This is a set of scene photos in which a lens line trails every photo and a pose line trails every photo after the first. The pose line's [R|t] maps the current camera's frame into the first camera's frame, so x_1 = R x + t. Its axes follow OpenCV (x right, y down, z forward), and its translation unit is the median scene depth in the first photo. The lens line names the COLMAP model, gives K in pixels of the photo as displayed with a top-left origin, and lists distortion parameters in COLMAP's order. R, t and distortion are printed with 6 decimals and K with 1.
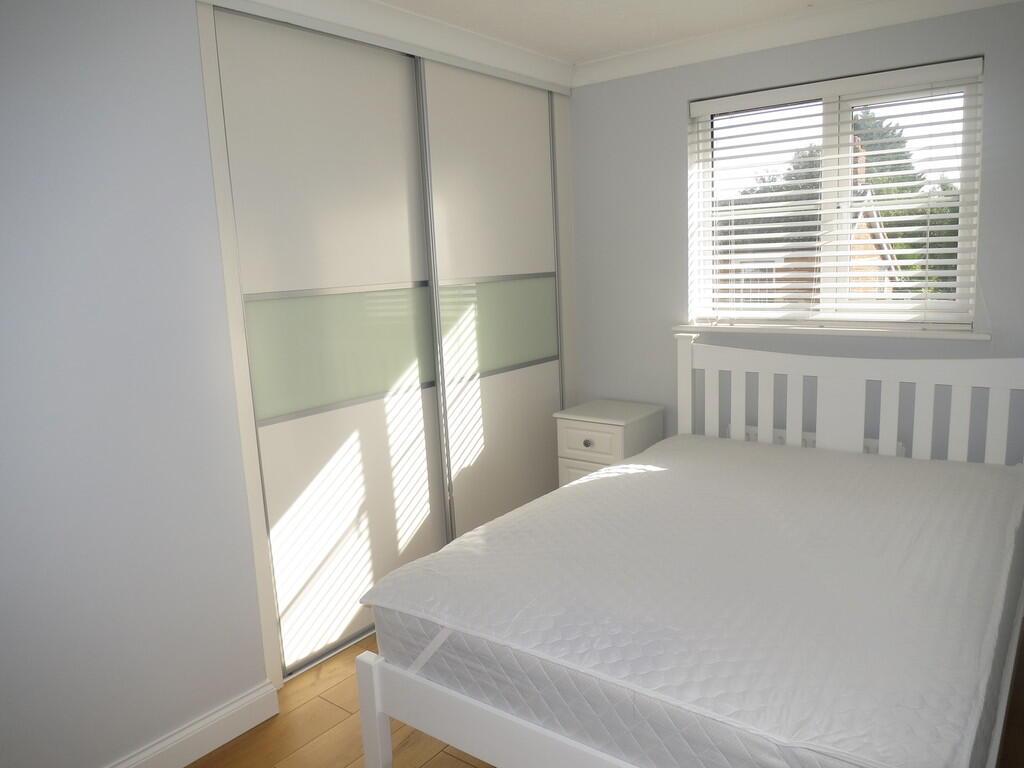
lens RADIAL K [[742.2, 0, 513.0], [0, 742.2, 385.0], [0, 0, 1]] dist [-0.042895, -0.004571]
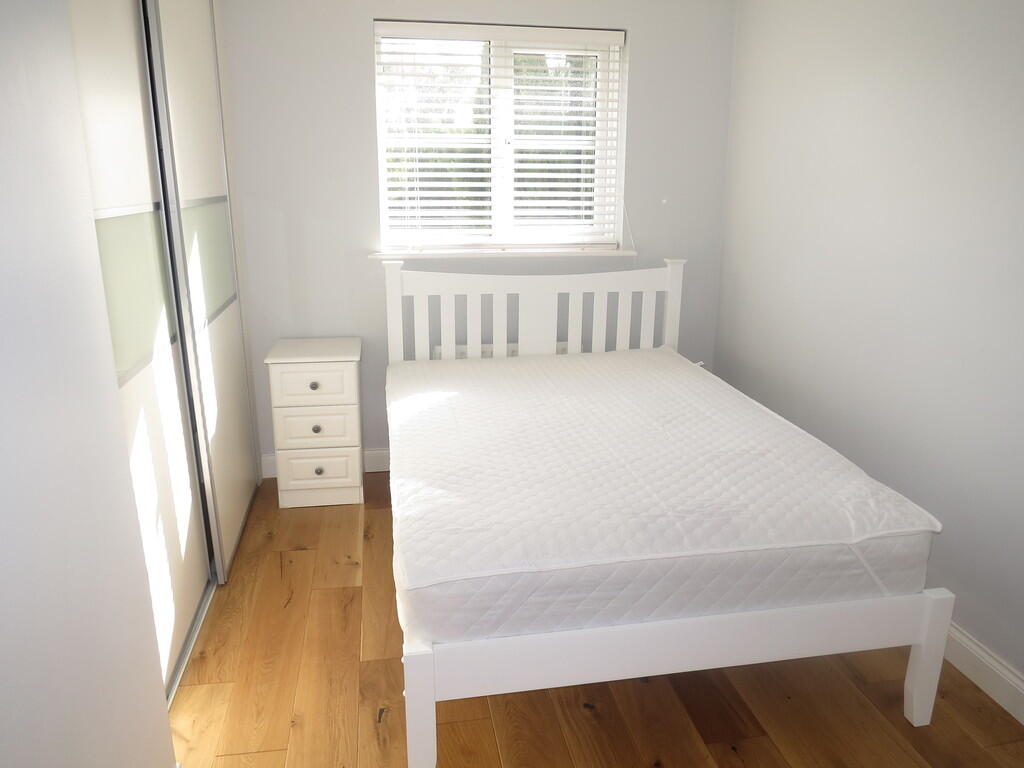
lens RADIAL K [[742.2, 0, 511.8], [0, 742.2, 384.9], [0, 0, 1]] dist [-0.042895, -0.004571]
pose [[0.668335, -0.156357, 0.727242, -0.442741], [0.089781, 0.987468, 0.129797, -0.021796], [-0.738422, -0.021455, 0.673997, 0.221455]]
